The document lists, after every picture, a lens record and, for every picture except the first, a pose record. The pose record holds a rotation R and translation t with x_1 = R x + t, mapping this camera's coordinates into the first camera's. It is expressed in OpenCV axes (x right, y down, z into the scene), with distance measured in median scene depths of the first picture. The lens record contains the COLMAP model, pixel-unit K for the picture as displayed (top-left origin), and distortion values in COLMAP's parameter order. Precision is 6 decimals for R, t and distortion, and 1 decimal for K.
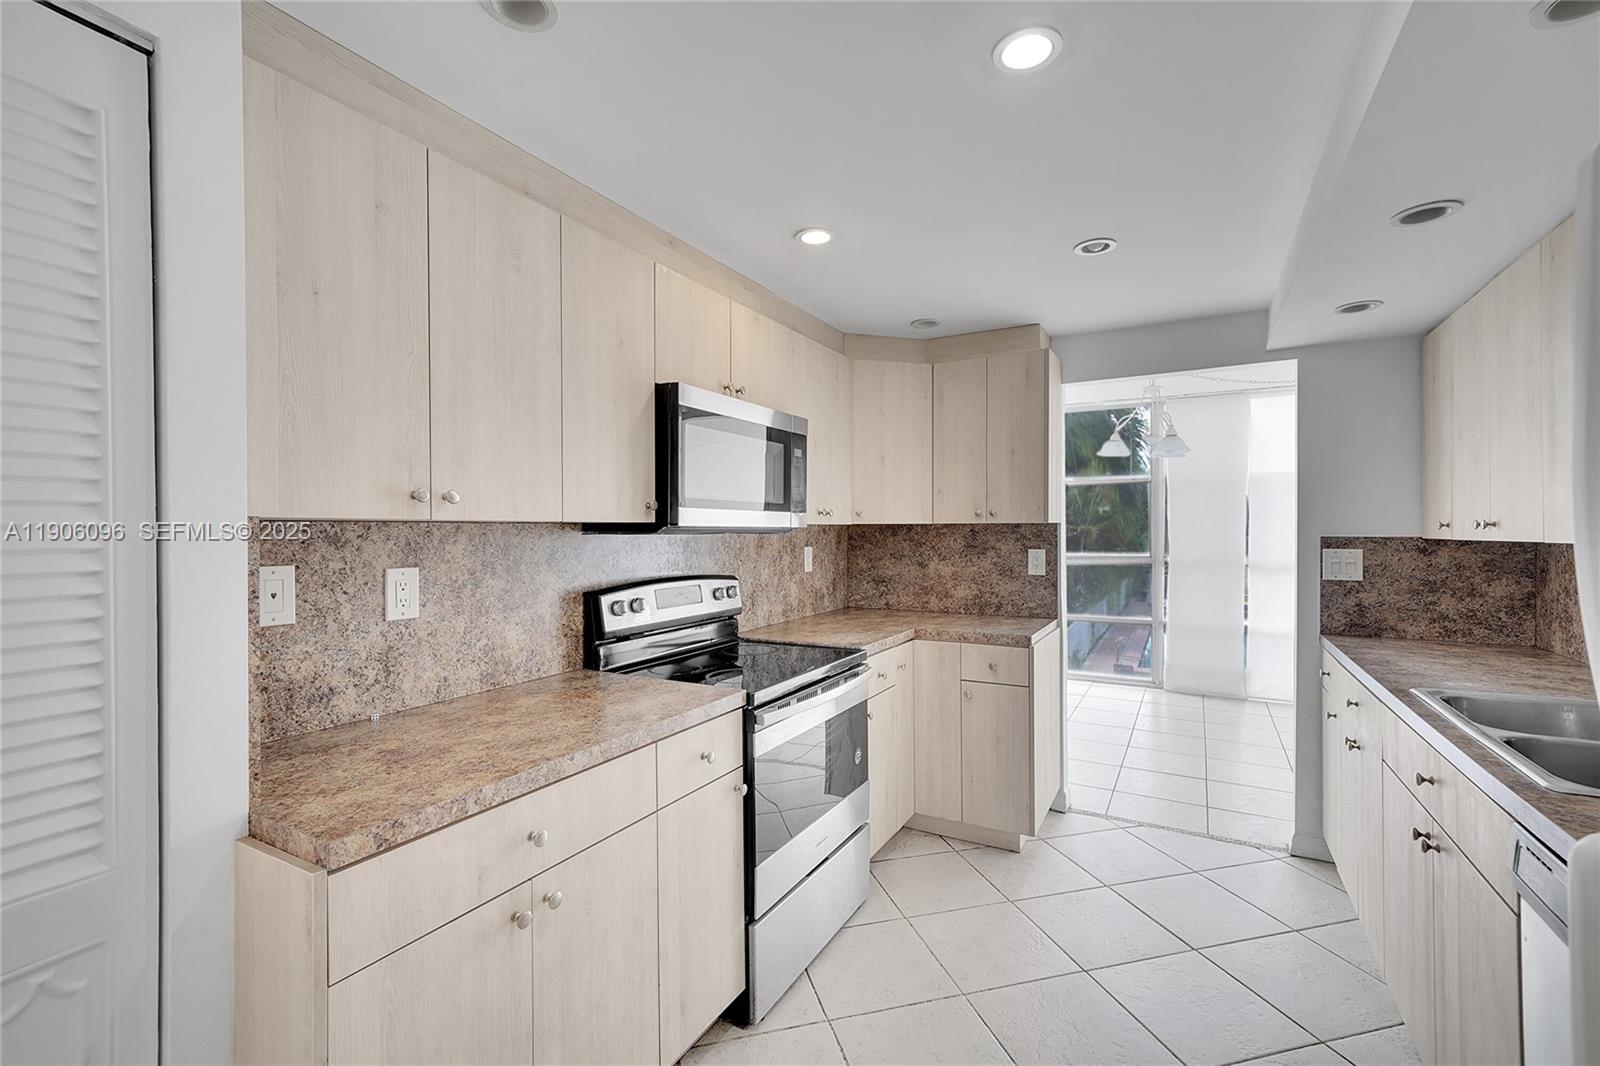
lens RADIAL K [[693.4, 0, 799.3], [0, 693.4, 536.2], [0, 0, 1]] dist [0.002232, 0.000925]
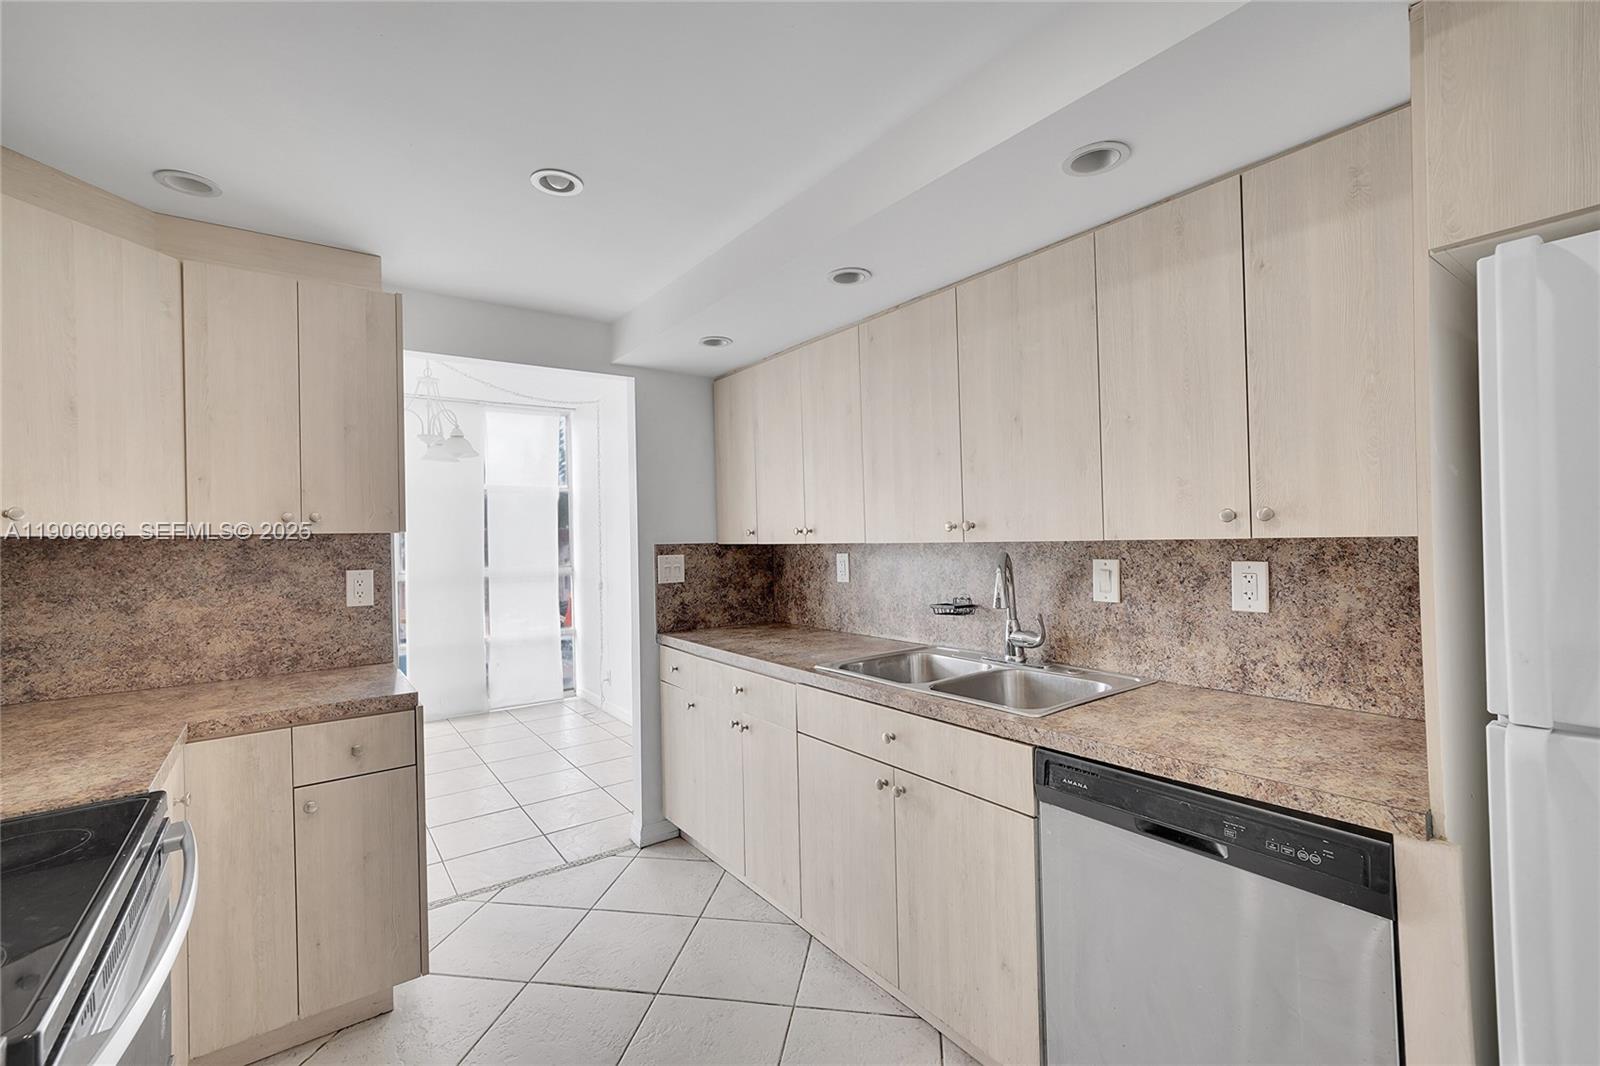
lens RADIAL K [[693.4, 0, 800.4], [0, 693.4, 536.6], [0, 0, 1]] dist [0.002232, 0.000925]
pose [[0.402435, -0.006760, 0.915423, -0.155270], [0.026422, 0.999642, -0.004234, -0.000904], [-0.915067, 0.025891, 0.402470, 0.351478]]
